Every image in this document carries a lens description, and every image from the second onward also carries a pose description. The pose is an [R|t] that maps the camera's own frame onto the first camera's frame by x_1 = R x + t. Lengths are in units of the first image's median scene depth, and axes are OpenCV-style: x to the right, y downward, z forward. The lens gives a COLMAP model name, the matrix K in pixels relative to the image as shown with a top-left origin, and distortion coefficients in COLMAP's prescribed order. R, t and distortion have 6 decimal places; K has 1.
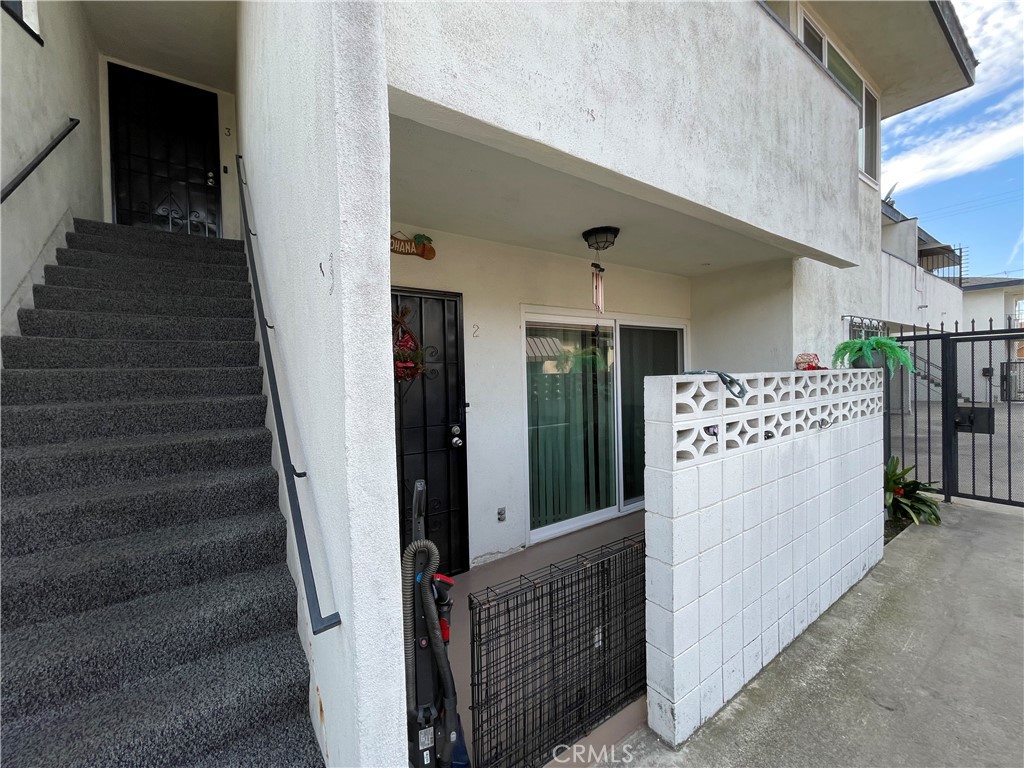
lens RADIAL K [[412.6, 0, 511.8], [0, 412.6, 381.6], [0, 0, 1]] dist [-0.000587, -0.000498]
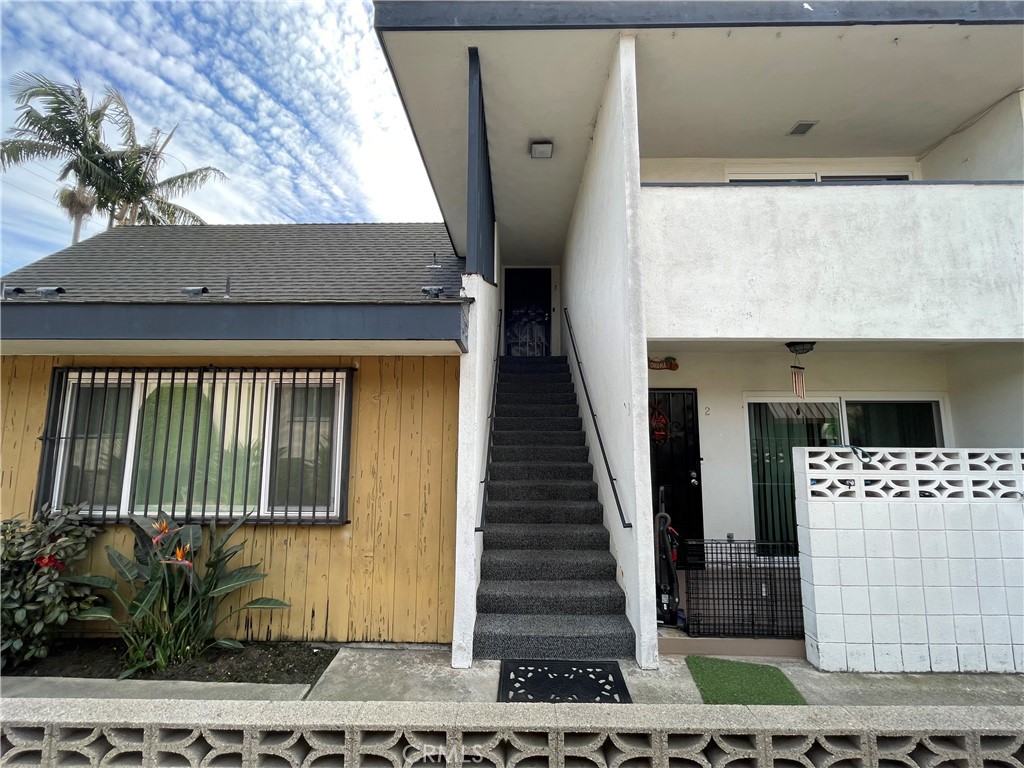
lens RADIAL K [[412.6, 0, 511.8], [0, 412.6, 381.6], [0, 0, 1]] dist [-0.000587, -0.000498]
pose [[0.812084, -0.040274, -0.582148, 0.354536], [-0.035629, 0.992332, -0.118352, -0.036723], [0.582451, 0.116853, 0.804423, -1.094022]]
